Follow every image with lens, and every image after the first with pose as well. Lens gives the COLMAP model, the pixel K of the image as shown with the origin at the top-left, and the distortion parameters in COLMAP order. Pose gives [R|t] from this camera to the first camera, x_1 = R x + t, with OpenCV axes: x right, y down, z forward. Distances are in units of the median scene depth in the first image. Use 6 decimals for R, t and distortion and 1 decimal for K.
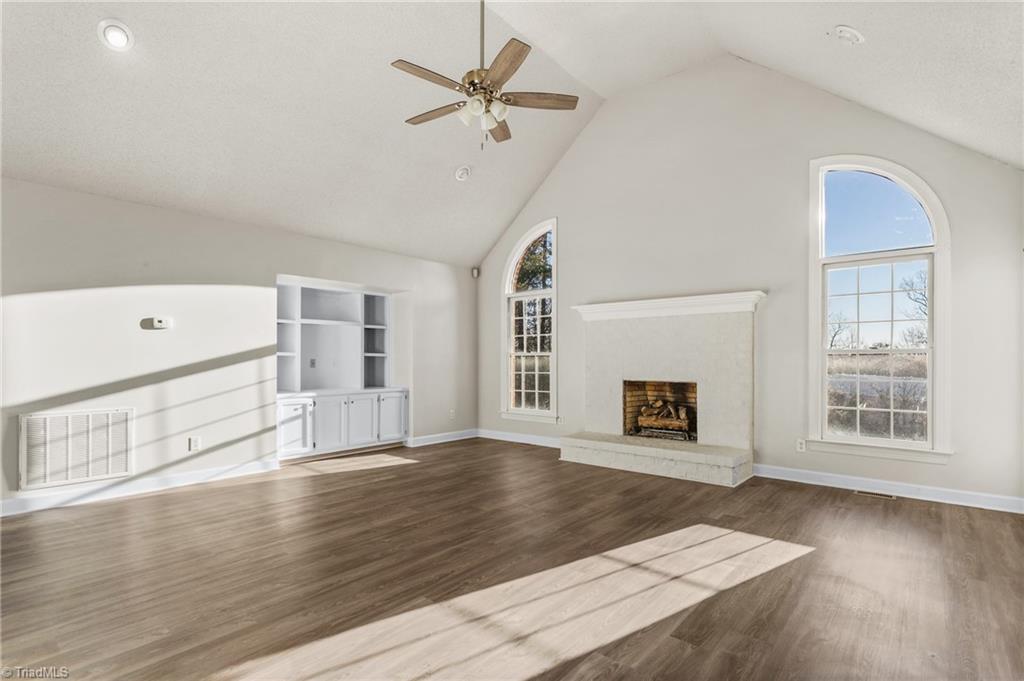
lens RADIAL K [[491.2, 0, 509.7], [0, 491.2, 344.9], [0, 0, 1]] dist [0.001585, 0.001781]
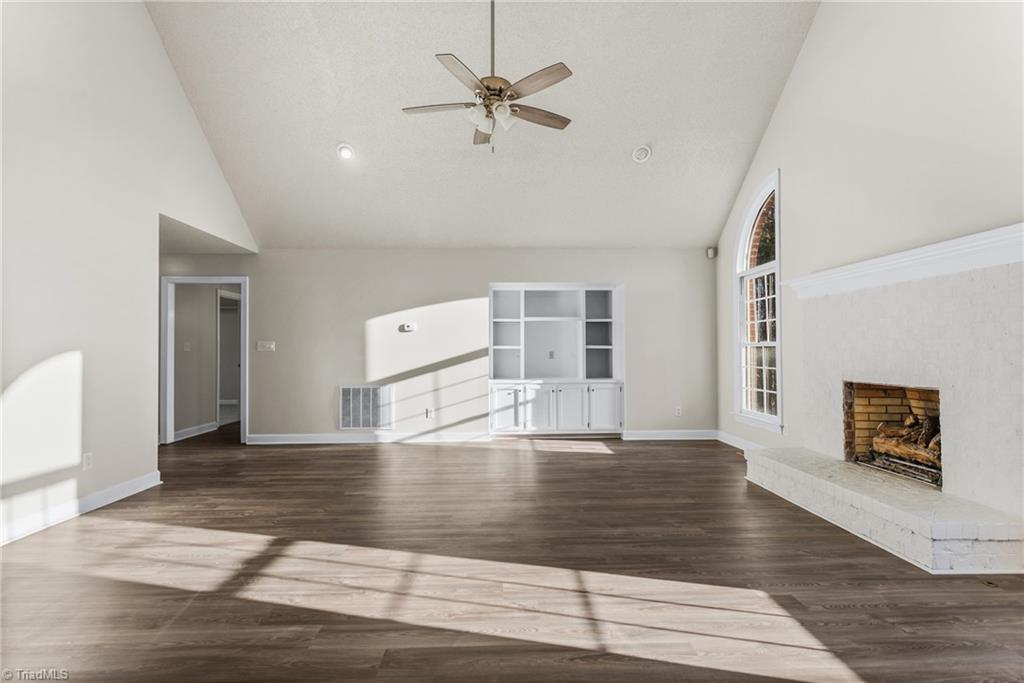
lens RADIAL K [[491.2, 0, 498.2], [0, 491.2, 344.6], [0, 0, 1]] dist [0.001585, 0.001781]
pose [[0.659169, -0.012543, -0.751890, 0.380575], [0.025169, 0.999669, 0.005388, 0.003763], [0.751574, -0.022476, 0.659266, 0.156117]]
